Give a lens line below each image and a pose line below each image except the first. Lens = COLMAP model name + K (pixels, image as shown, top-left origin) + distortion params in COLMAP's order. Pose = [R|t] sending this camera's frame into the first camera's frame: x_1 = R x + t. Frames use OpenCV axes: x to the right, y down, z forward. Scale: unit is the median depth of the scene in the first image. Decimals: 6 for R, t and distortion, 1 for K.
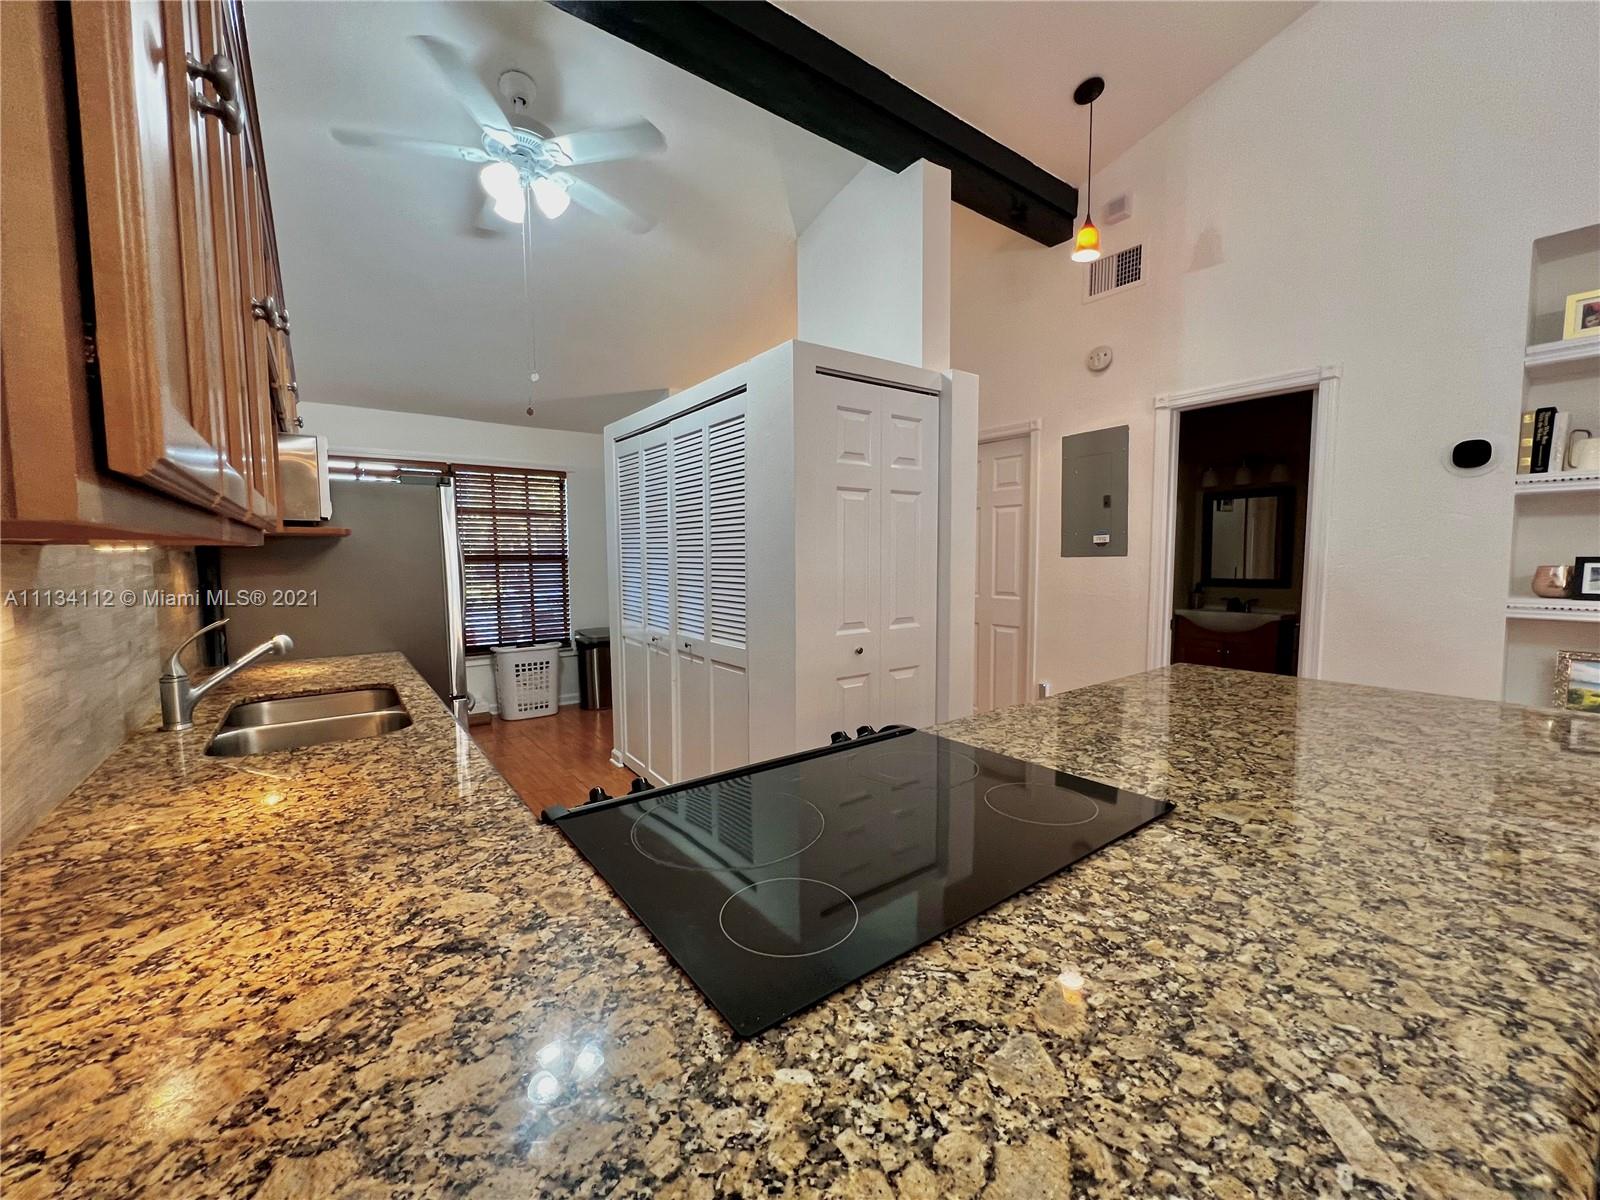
lens RADIAL K [[647.7, 0, 796.3], [0, 647.7, 604.2], [0, 0, 1]] dist [-0.001645, 0.001282]
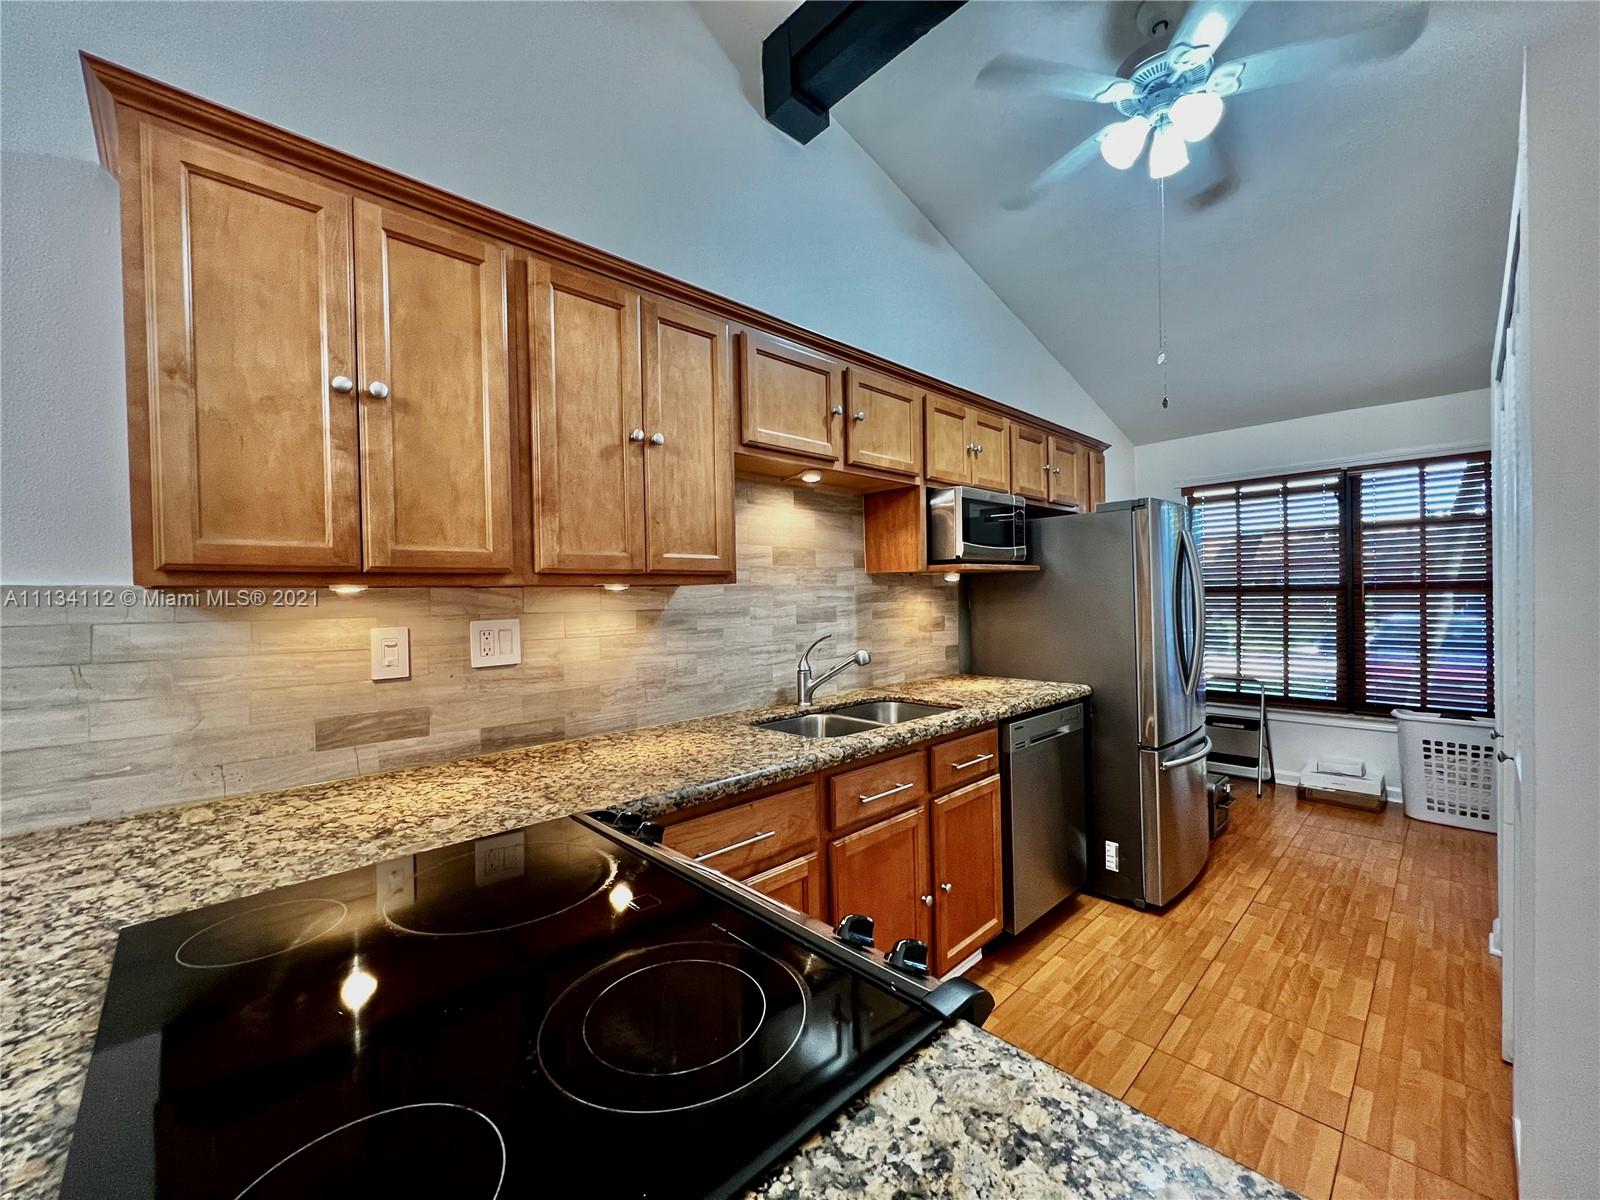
lens RADIAL K [[647.7, 0, 807.7], [0, 647.7, 596.0], [0, 0, 1]] dist [-0.001645, 0.001282]
pose [[0.117122, 0.003382, -0.993112, 0.917126], [-0.060169, 0.998181, -0.003697, -0.093788], [0.991293, 0.060188, 0.117112, 1.381404]]
